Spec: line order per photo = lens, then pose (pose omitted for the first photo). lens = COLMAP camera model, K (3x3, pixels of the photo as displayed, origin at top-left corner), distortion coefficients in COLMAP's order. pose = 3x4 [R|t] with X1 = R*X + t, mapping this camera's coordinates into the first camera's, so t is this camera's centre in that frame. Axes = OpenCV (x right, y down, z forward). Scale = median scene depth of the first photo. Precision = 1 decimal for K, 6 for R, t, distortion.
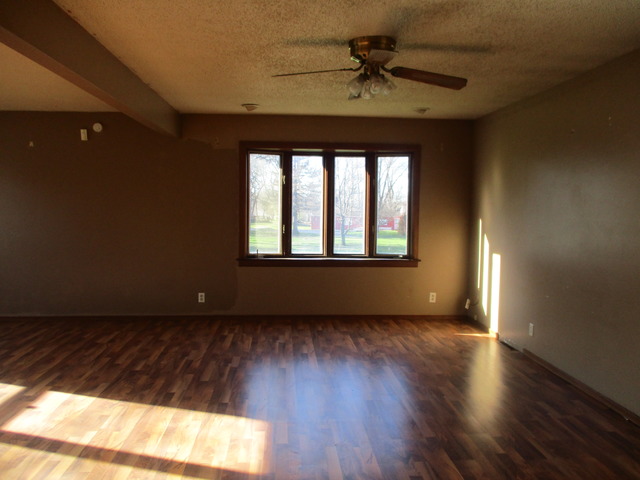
lens RADIAL K [[541.0, 0, 321.0], [0, 541.0, 237.3], [0, 0, 1]] dist [-0.028485, 0.022110]
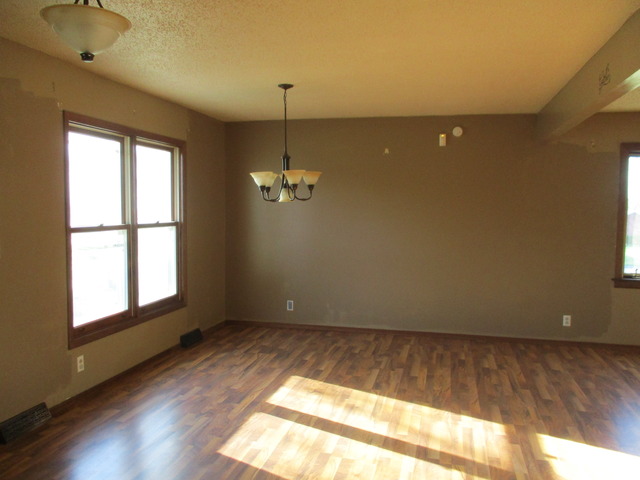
lens RADIAL K [[541.0, 0, 315.1], [0, 541.0, 230.6], [0, 0, 1]] dist [-0.028485, 0.022110]
pose [[0.954002, 0.020189, -0.299119, -0.353523], [-0.025340, 0.999590, -0.013350, -0.013382], [0.298727, 0.020316, 0.954122, 0.034662]]
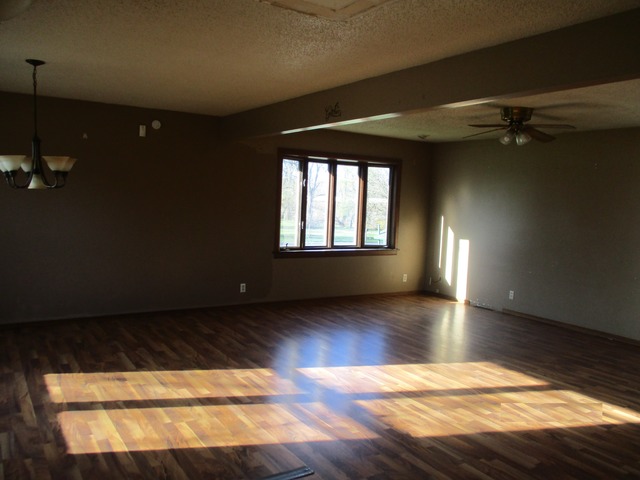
lens RADIAL K [[541.0, 0, 321.0], [0, 541.0, 237.9], [0, 0, 1]] dist [-0.028485, 0.022110]
pose [[0.875005, -0.011504, 0.483977, -0.611654], [-0.000335, 0.999703, 0.024368, -0.016473], [-0.484113, -0.021484, 0.874742, -0.034103]]
